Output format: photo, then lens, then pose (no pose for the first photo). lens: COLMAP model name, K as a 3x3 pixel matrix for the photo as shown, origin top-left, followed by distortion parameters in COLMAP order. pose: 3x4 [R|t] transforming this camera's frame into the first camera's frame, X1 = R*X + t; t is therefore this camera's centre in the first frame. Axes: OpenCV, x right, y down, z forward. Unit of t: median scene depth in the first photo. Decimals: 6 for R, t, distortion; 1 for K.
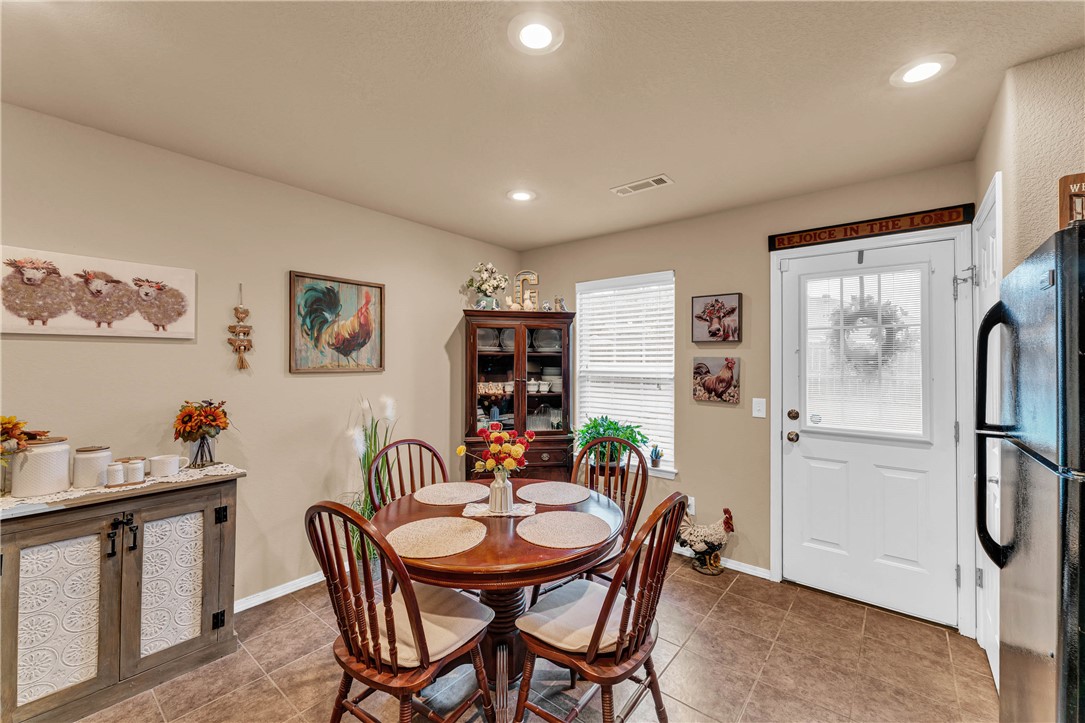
lens RADIAL K [[433.2, 0, 546.6], [0, 433.2, 356.4], [0, 0, 1]] dist [-0.002030, -0.000229]
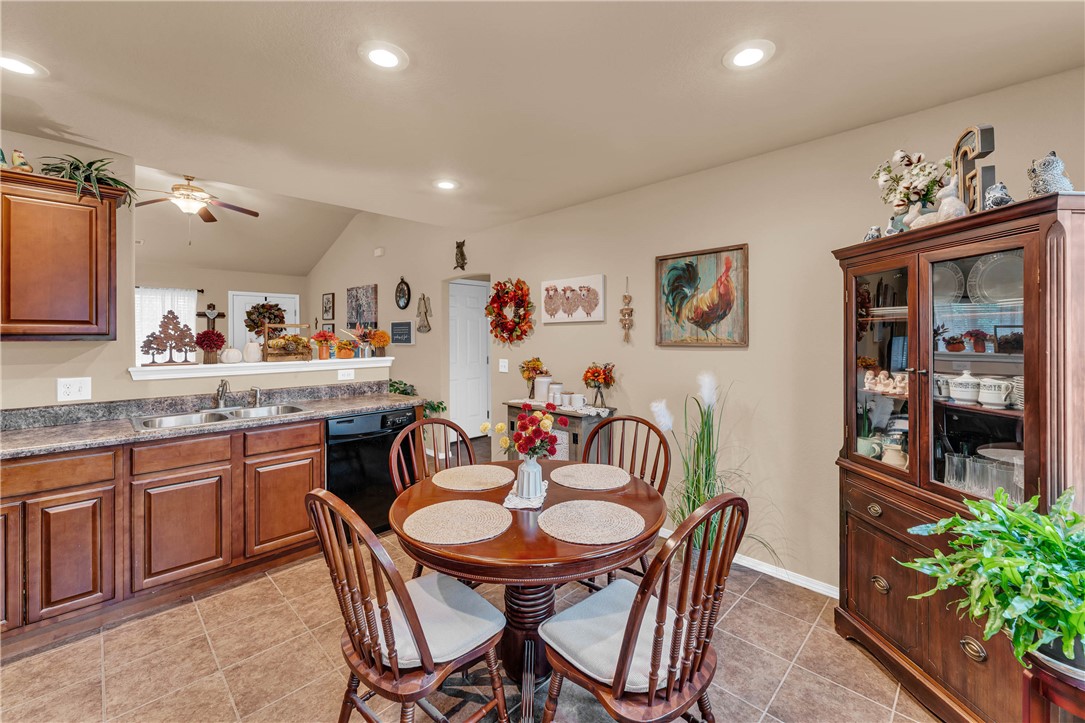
lens RADIAL K [[440.3, 0, 548.7], [0, 440.3, 335.0], [0, 0, 1]] dist [-0.000138, 0.000158]
pose [[-0.093633, -0.005501, -0.995592, 0.588354], [0.014375, 0.999873, -0.006876, 0.013624], [0.995503, -0.014955, -0.093542, 0.803141]]
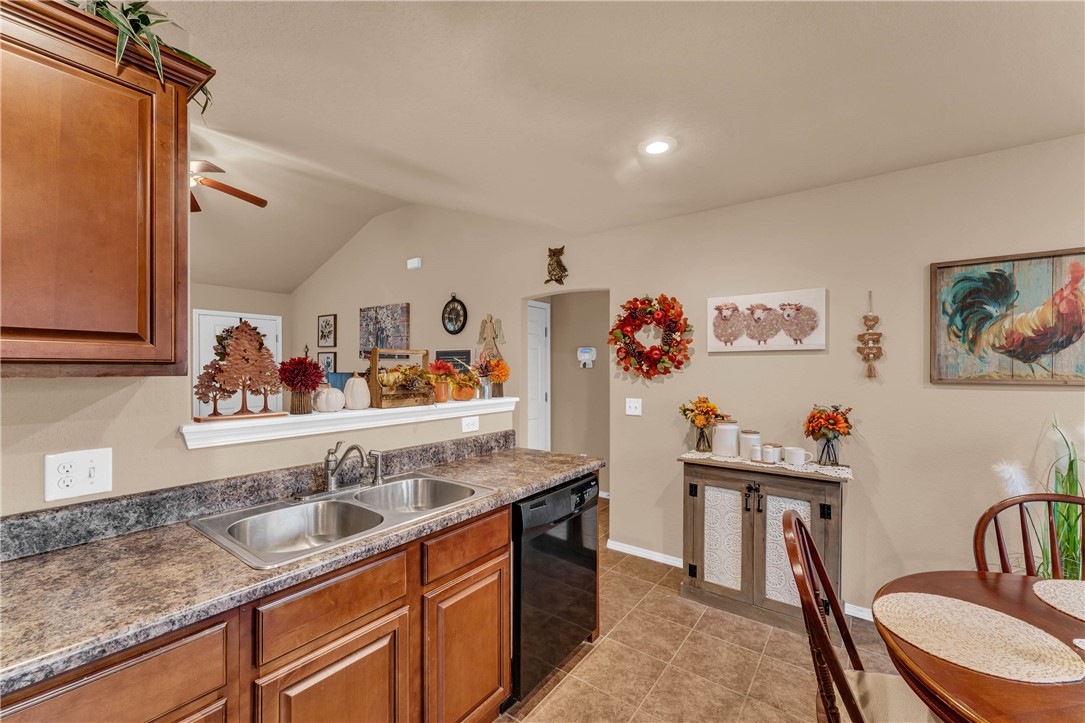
lens RADIAL K [[436.8, 0, 546.1], [0, 436.8, 369.7], [0, 0, 1]] dist [0.000205, -0.000401]
pose [[0.037877, 0.000191, -0.999282, 0.237402], [0.009694, 0.999953, 0.000559, 0.003409], [0.999235, -0.009708, 0.037874, 0.200569]]
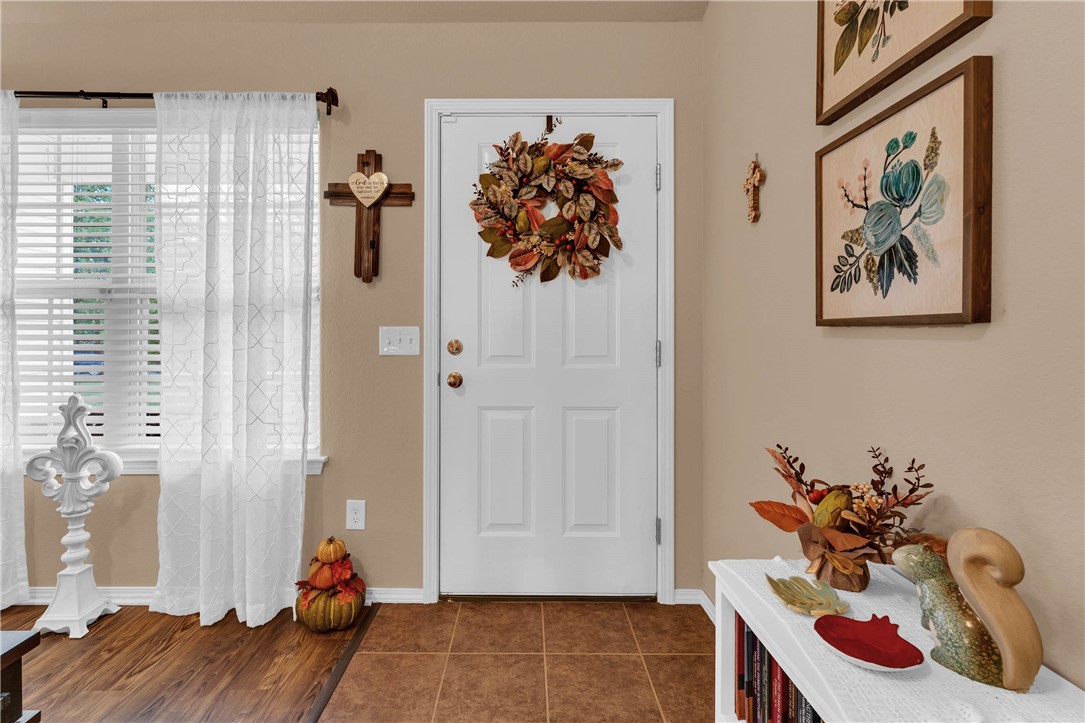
lens RADIAL K [[502.9, 0, 521.8], [0, 502.9, 334.5], [0, 0, 1]] dist [-0.001818, -0.000324]
pose [[-0.782534, -0.010380, -0.622522, -1.574639], [-0.000711, 0.999875, -0.015778, 0.082419], [0.622608, -0.011904, -0.782444, -0.707156]]
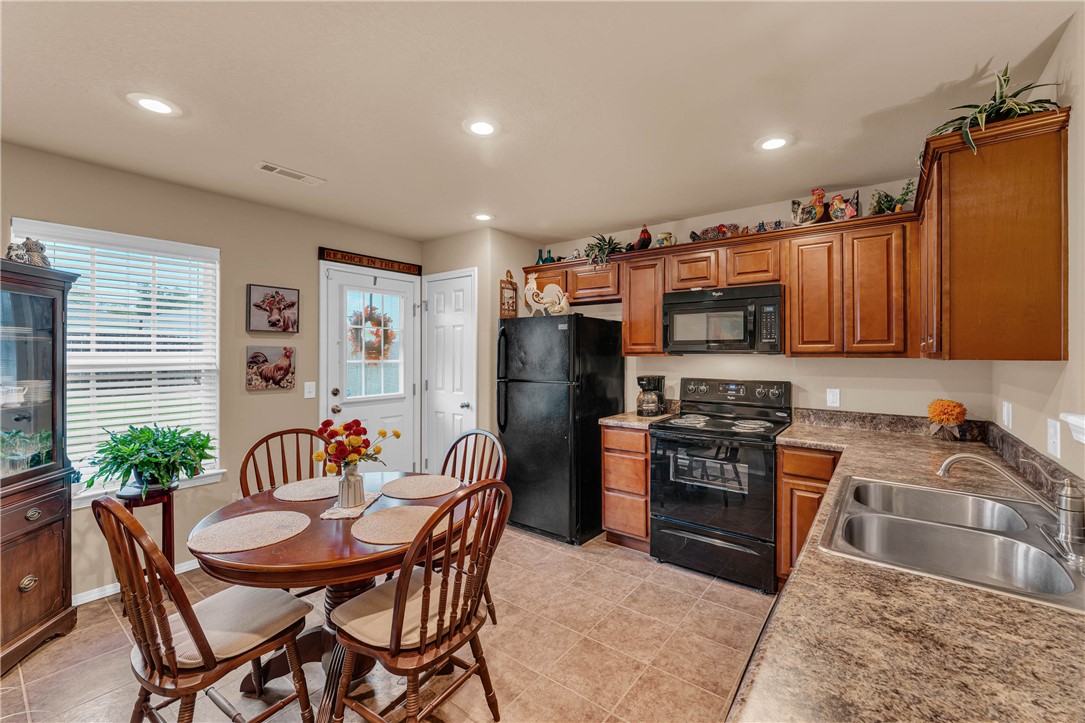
lens RADIAL K [[445.5, 0, 546.8], [0, 445.5, 345.8], [0, 0, 1]] dist [-0.000859, -0.000215]
pose [[-0.024968, 0.008328, 0.999654, -0.784443], [-0.014164, 0.999862, -0.008683, 0.000161], [-0.999588, -0.014376, -0.024847, 0.414011]]
